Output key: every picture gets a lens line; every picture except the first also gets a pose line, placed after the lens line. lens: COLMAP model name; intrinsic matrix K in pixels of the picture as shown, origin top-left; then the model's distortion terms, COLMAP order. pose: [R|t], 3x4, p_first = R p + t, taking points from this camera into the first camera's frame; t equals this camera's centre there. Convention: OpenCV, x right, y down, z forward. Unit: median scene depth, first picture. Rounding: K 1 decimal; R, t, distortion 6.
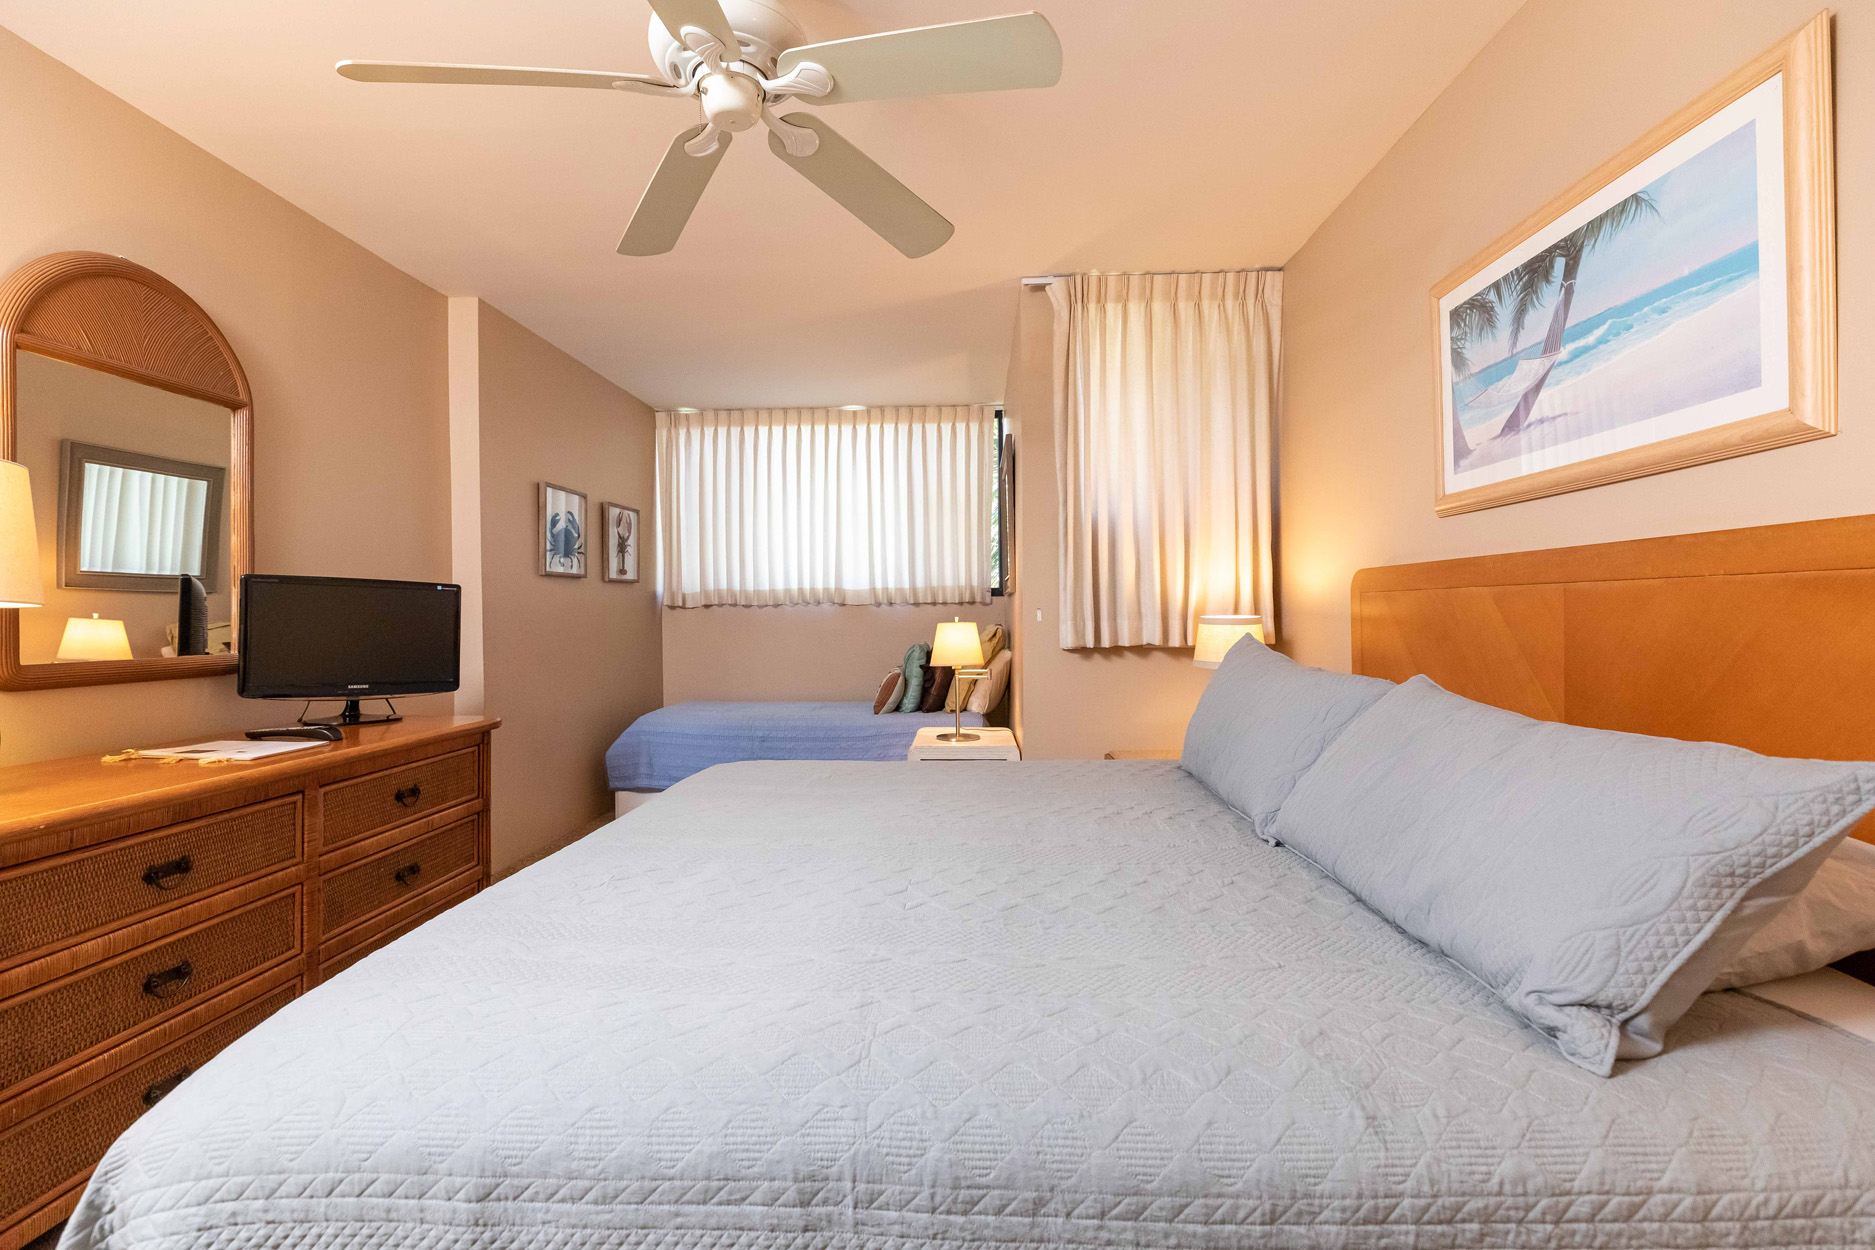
lens RADIAL K [[850.5, 0, 927.5], [0, 850.5, 618.1], [0, 0, 1]] dist [0.002457, 0.000189]
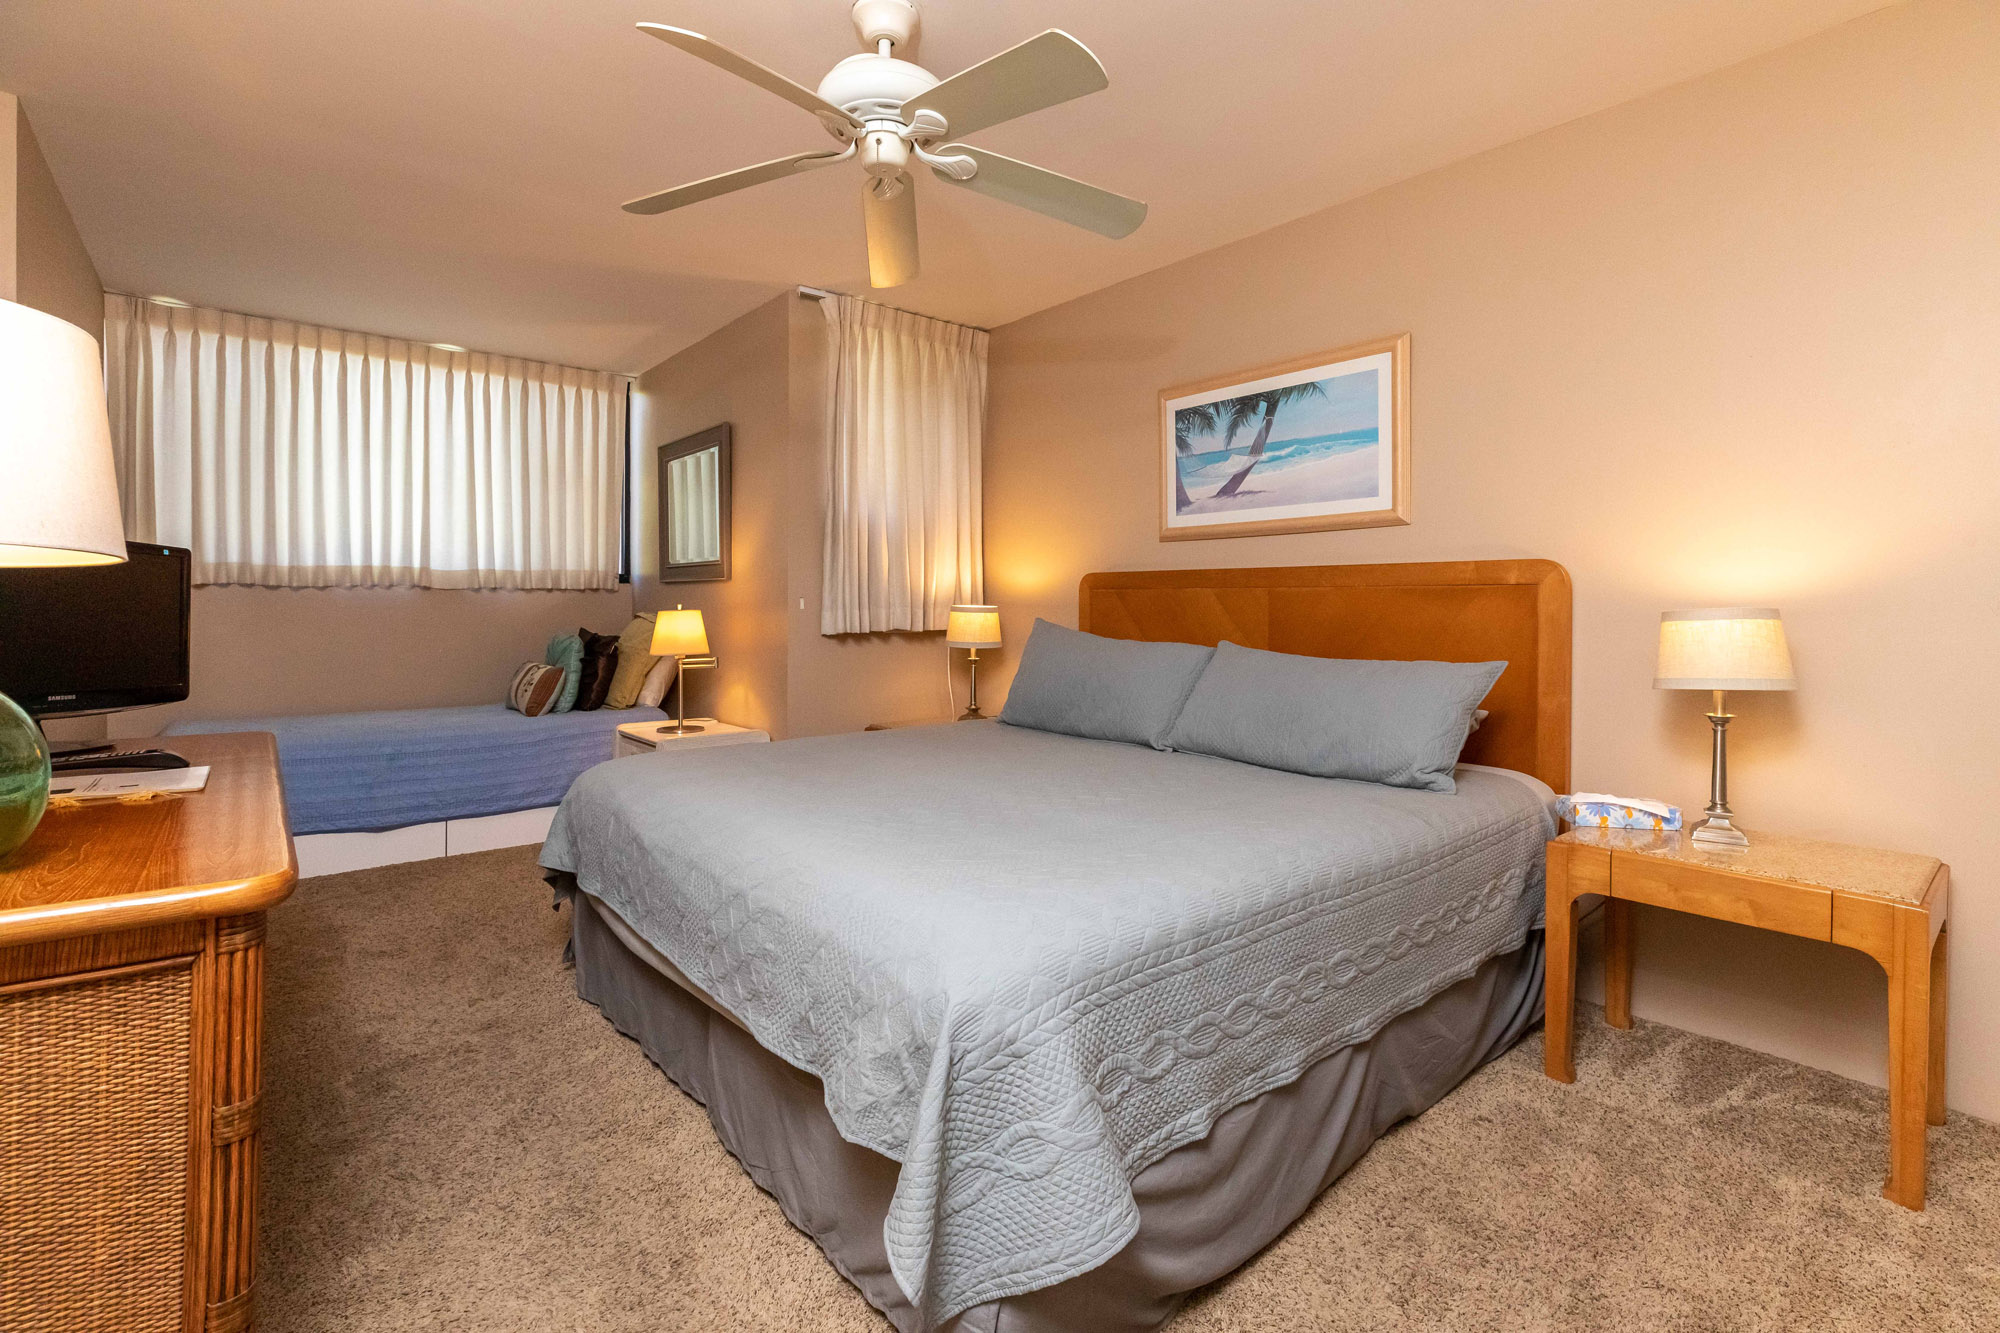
lens RADIAL K [[918.3, 0, 999.8], [0, 918.3, 609.5], [0, 0, 1]] dist [0.001008, -0.000275]
pose [[0.733574, 0.008210, 0.679560, -0.509205], [-0.005991, 0.999966, -0.005614, 0.009800], [-0.679583, 0.000047, 0.733598, -0.009661]]
